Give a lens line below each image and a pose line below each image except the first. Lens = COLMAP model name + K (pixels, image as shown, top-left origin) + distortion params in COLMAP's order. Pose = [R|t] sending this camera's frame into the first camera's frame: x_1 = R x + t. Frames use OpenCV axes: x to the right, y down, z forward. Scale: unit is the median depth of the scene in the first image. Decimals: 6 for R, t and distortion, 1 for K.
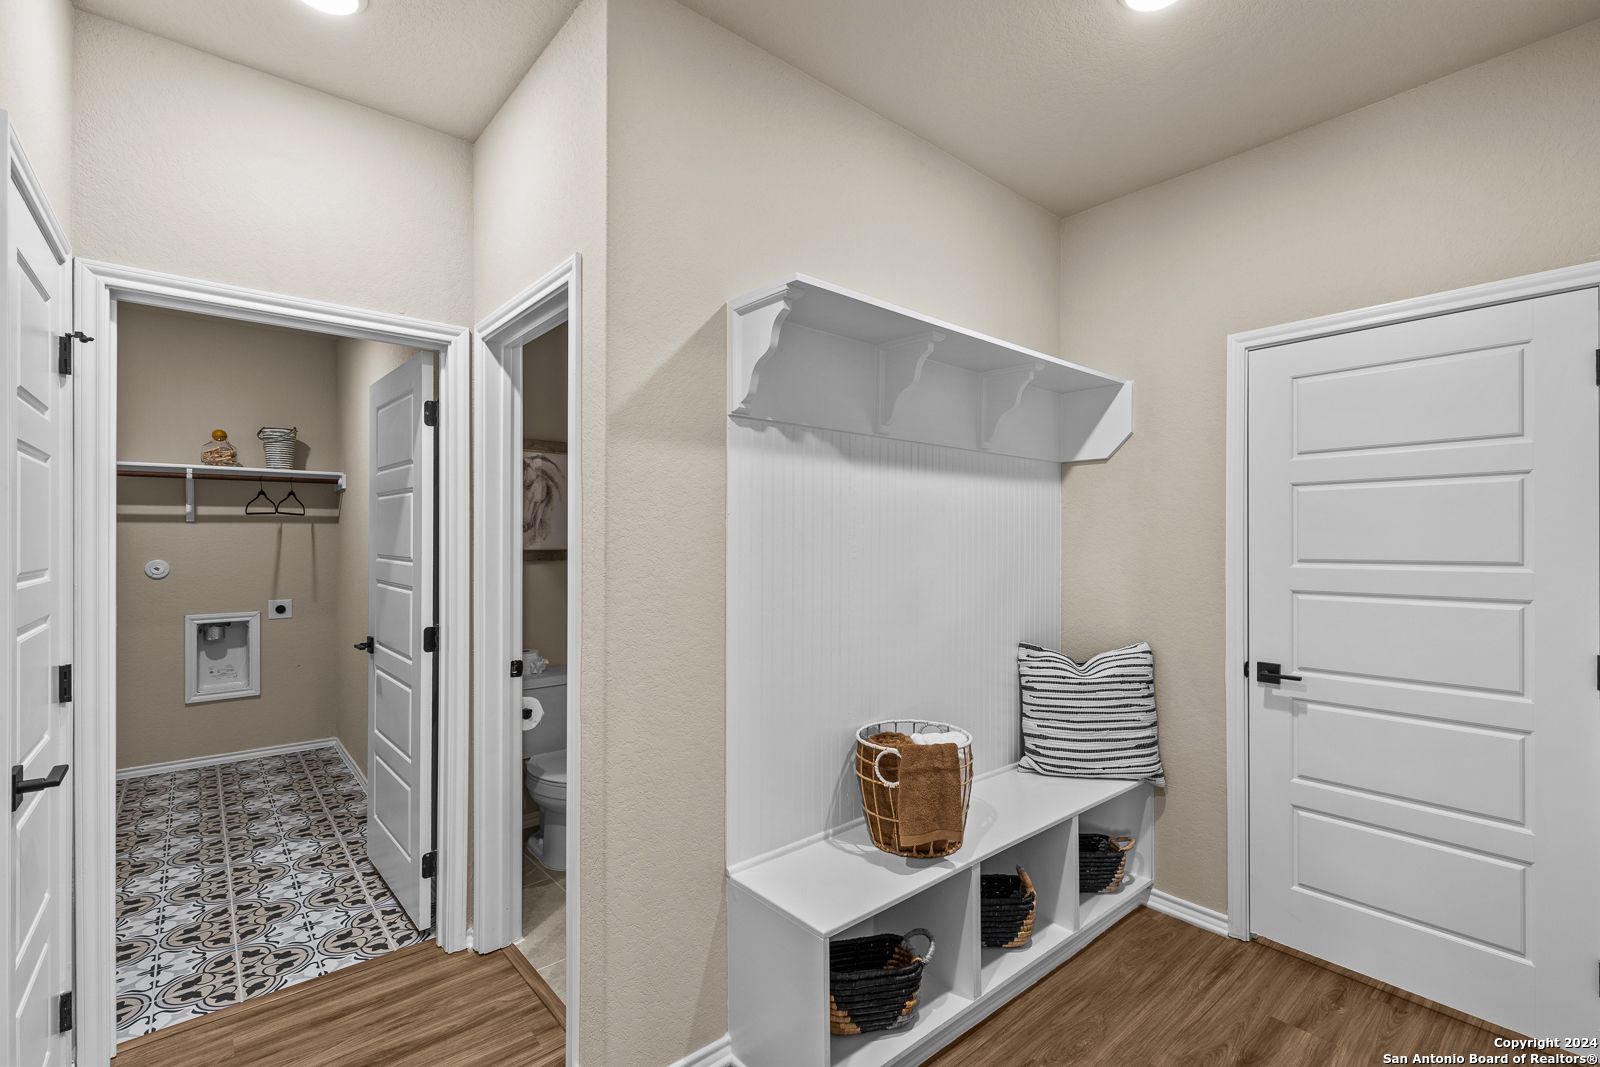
lens RADIAL K [[720.1, 0, 802.5], [0, 720.1, 540.7], [0, 0, 1]] dist [0.008895, -0.002120]
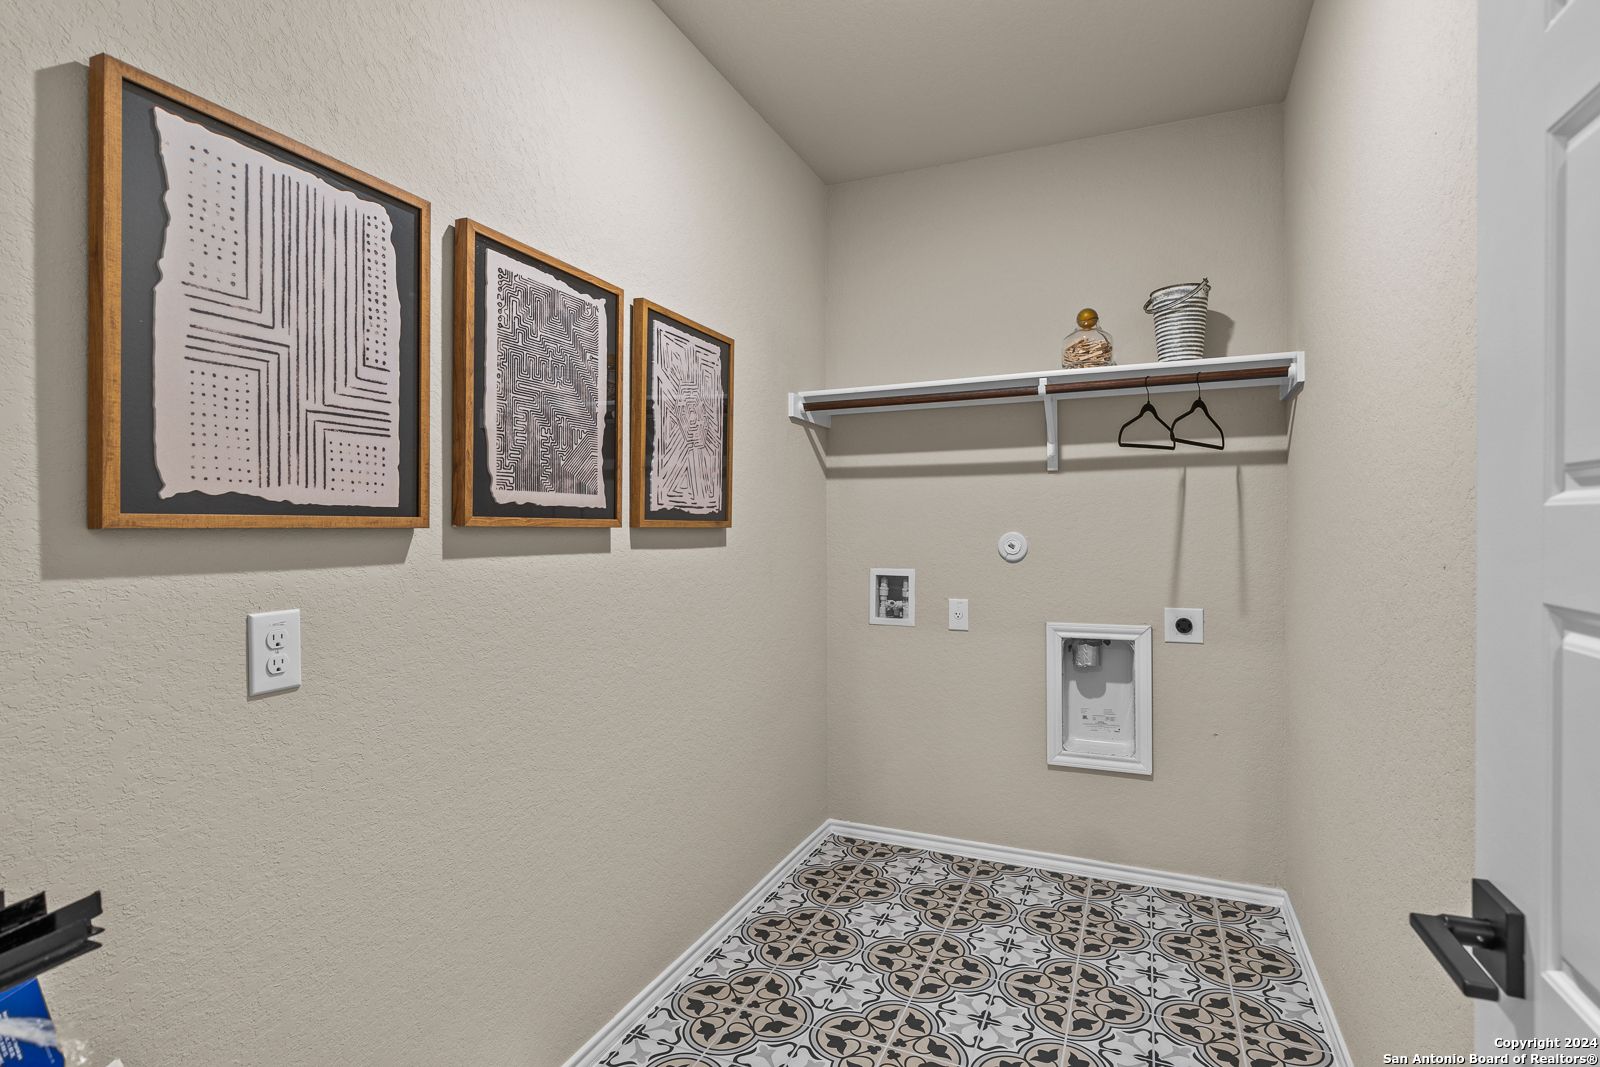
lens RADIAL K [[798.1, 0, 801.0], [0, 798.1, 533.9], [0, 0, 1]] dist [0.000369, 0.002060]
pose [[0.449148, 0.000945, -0.893457, -0.325764], [0.004485, 0.999984, 0.003313, 0.023543], [0.893446, -0.005495, 0.449137, 0.489615]]
